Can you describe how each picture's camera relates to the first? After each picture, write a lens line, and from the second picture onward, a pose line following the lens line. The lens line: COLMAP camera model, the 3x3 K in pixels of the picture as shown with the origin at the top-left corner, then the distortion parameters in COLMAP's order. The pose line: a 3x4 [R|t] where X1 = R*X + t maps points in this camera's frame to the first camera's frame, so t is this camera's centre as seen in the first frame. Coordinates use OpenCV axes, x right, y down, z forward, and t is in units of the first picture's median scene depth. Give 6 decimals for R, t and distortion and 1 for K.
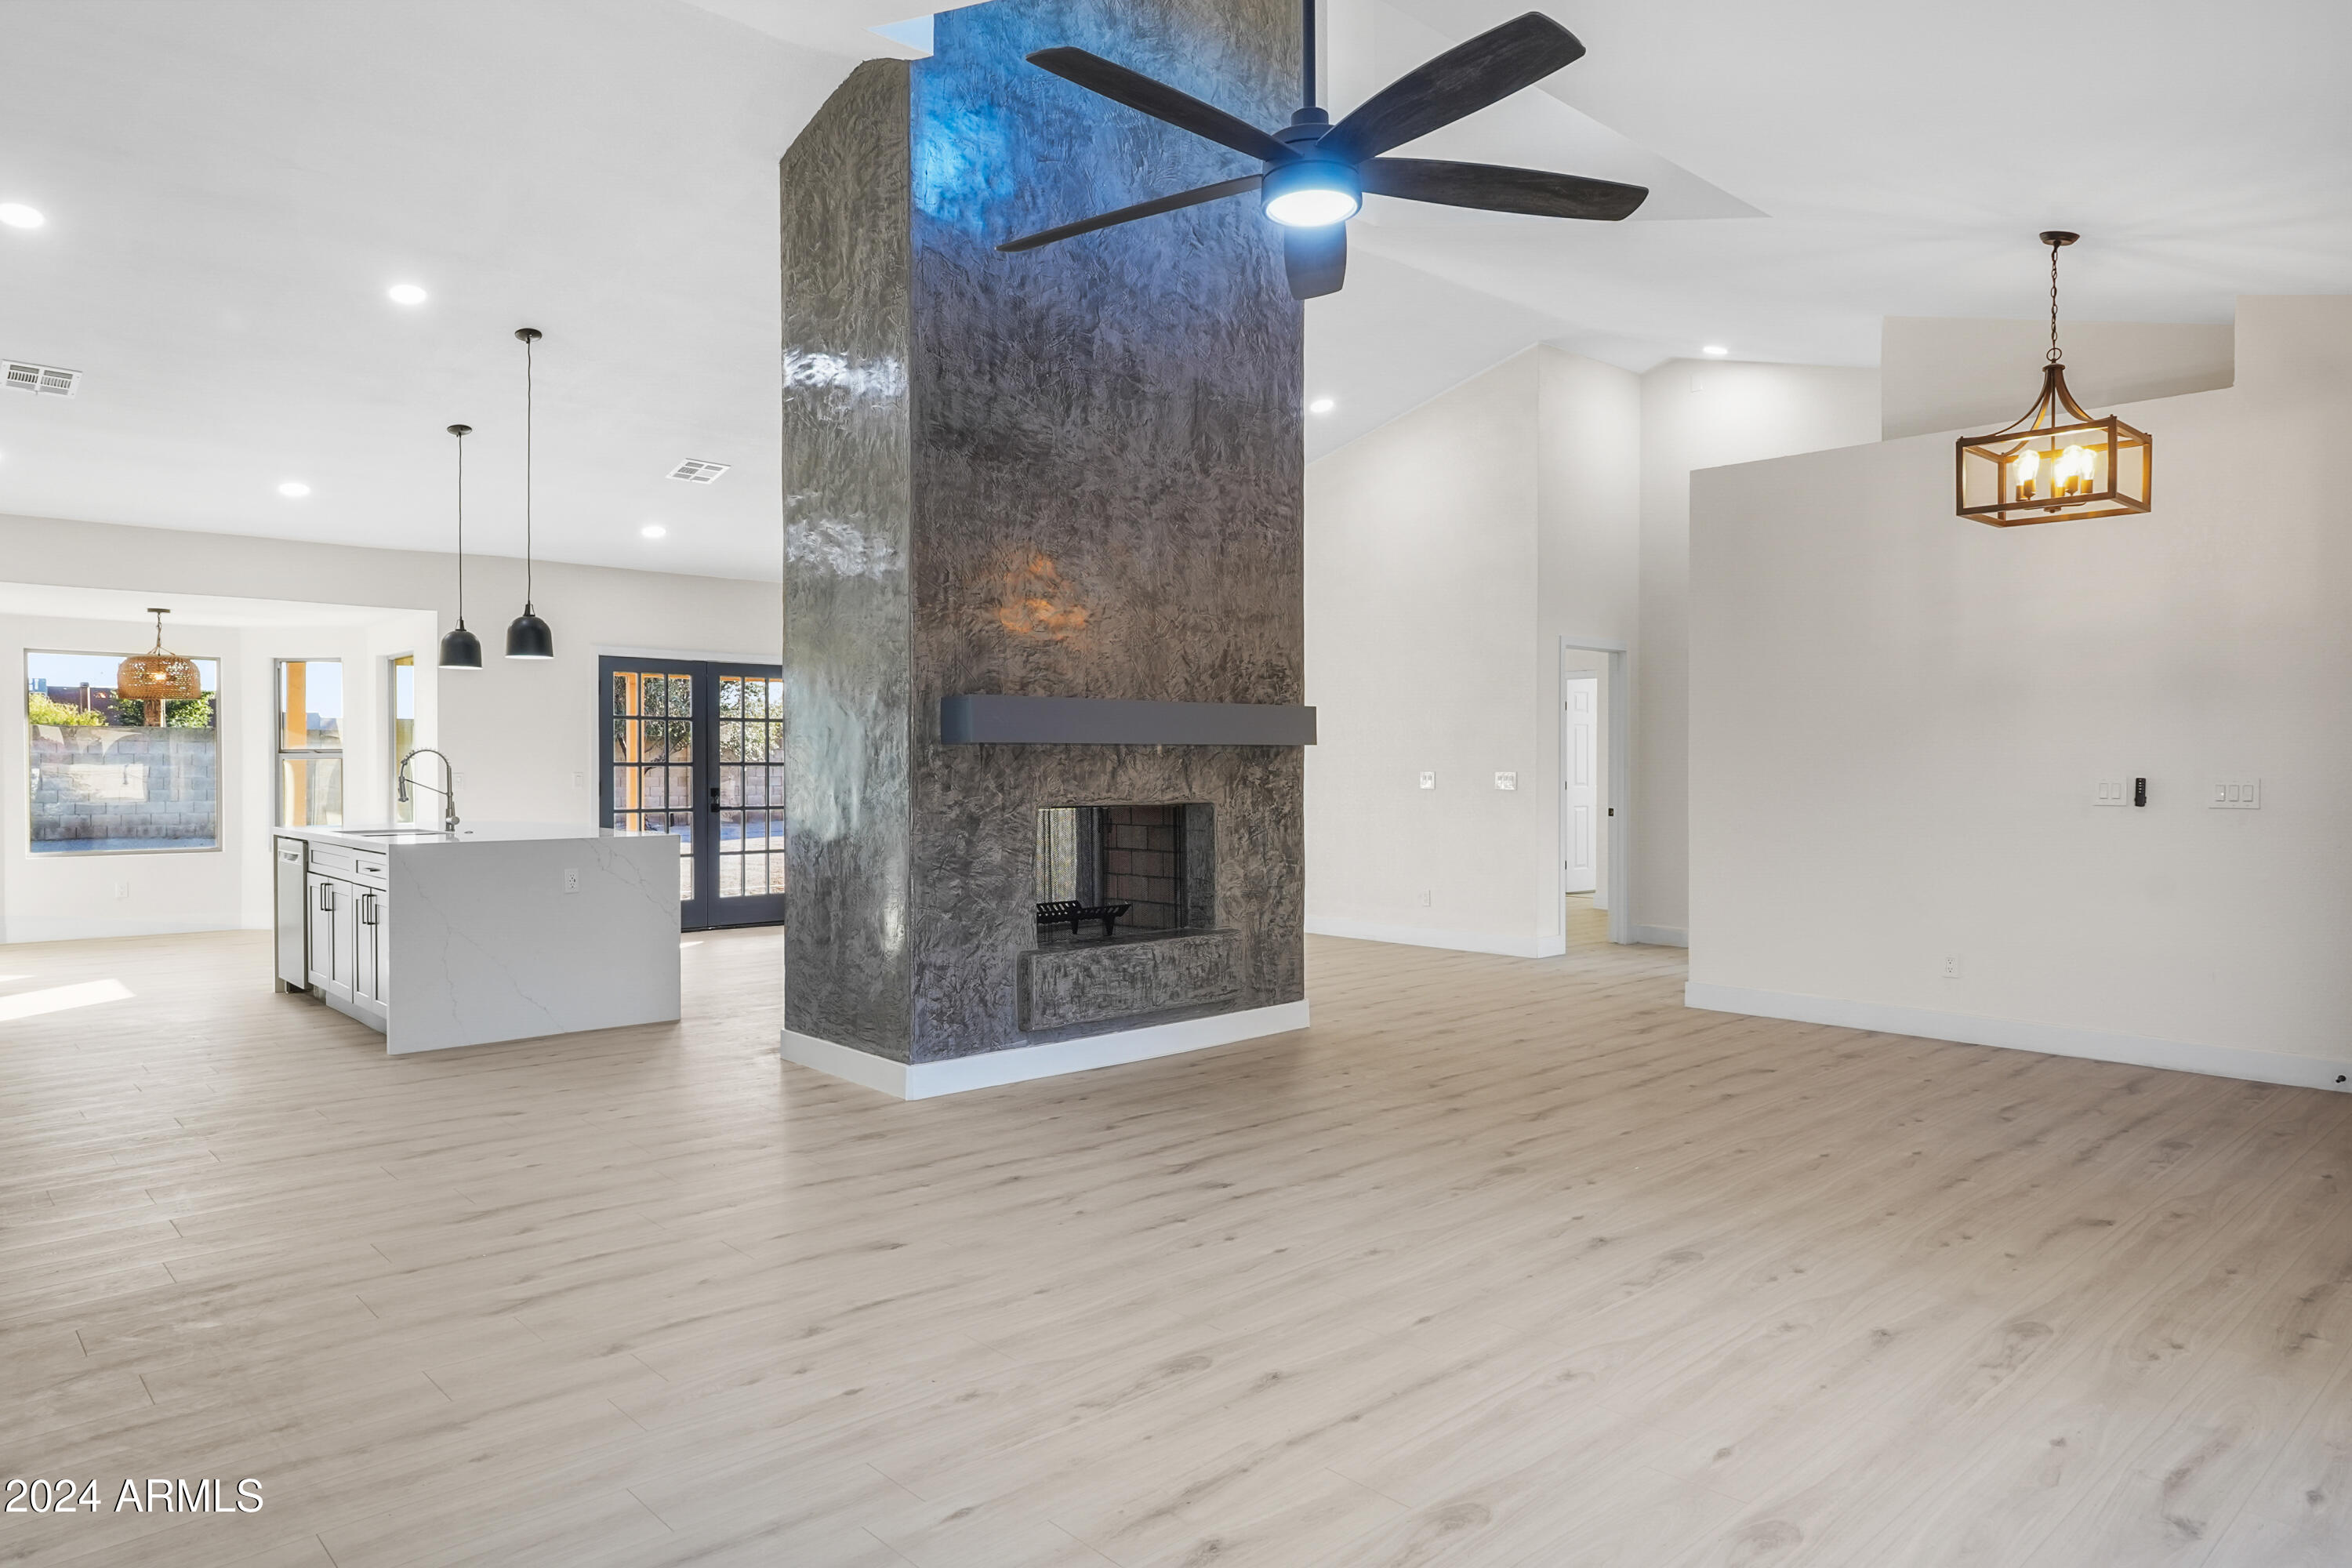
lens RADIAL K [[1495.8, 0, 1176.0], [0, 1495.8, 784.0], [0, 0, 1]] dist [-0.002038, 0.000160]
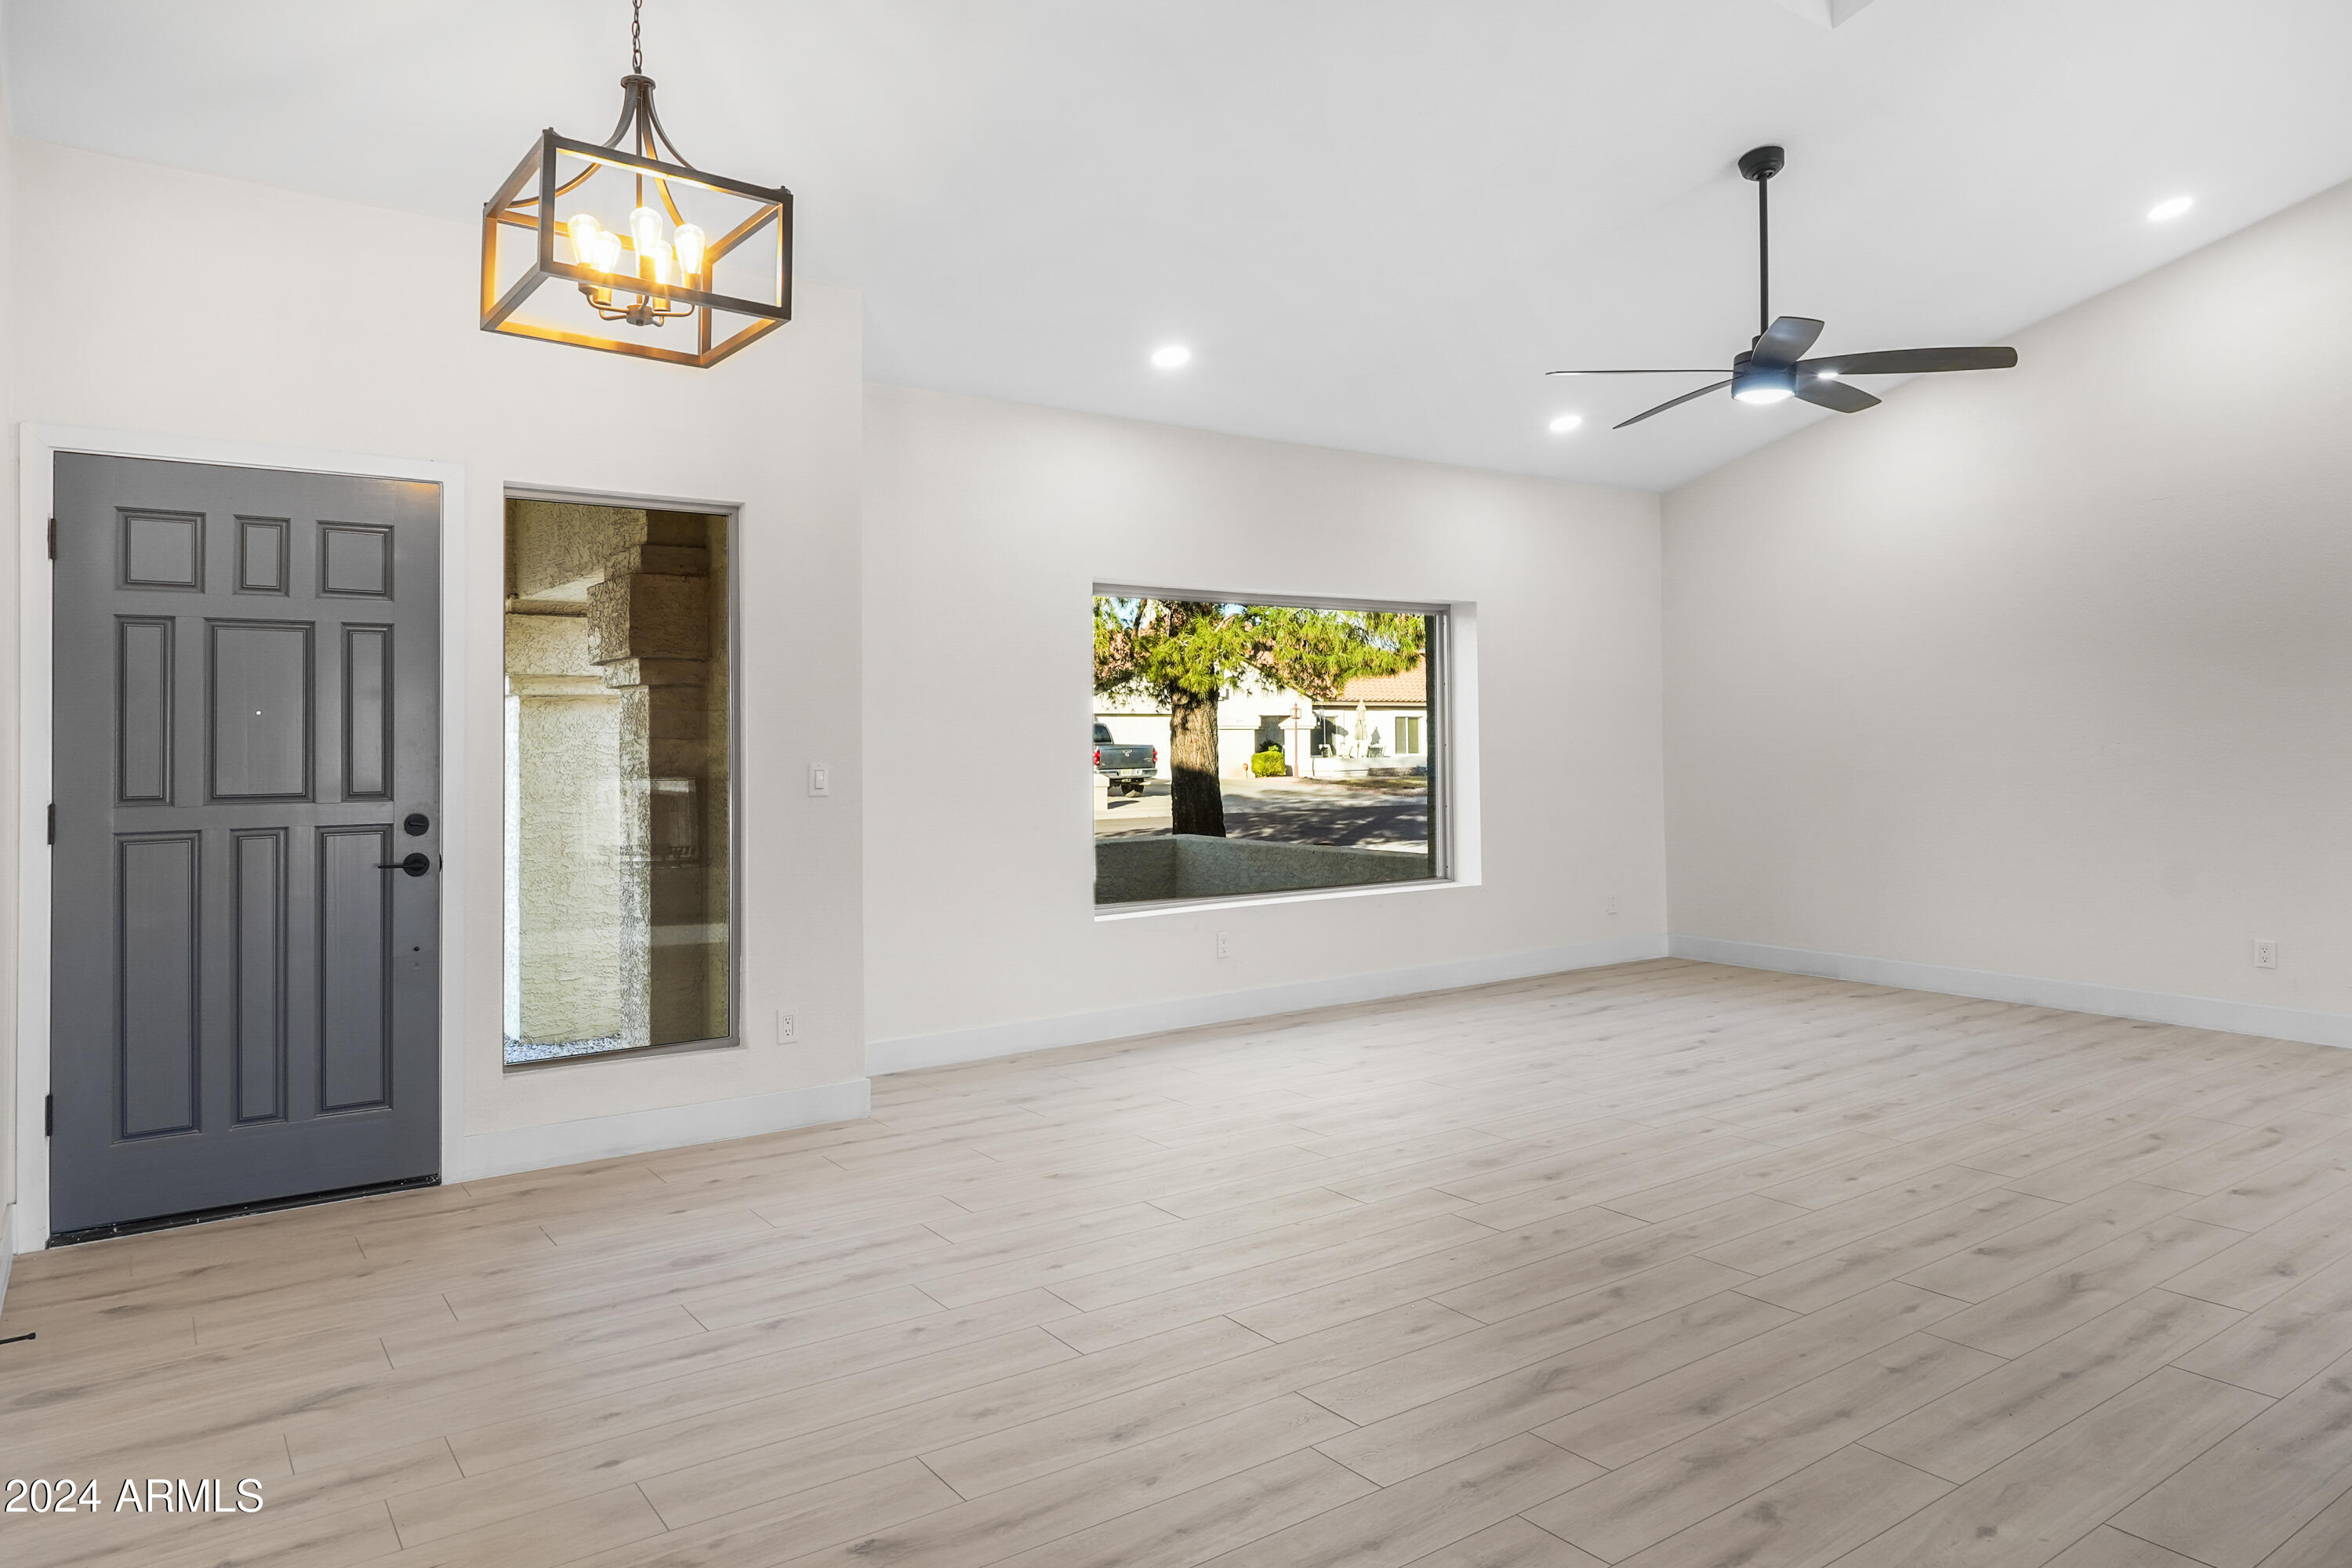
lens RADIAL K [[1495.8, 0, 1176.0], [0, 1495.8, 784.0], [0, 0, 1]] dist [-0.002038, 0.000160]
pose [[-0.991904, -0.001858, 0.126976, 0.346488], [0.003053, 0.999255, 0.038477, -0.020473], [-0.126953, 0.038553, -0.991159, 1.747910]]
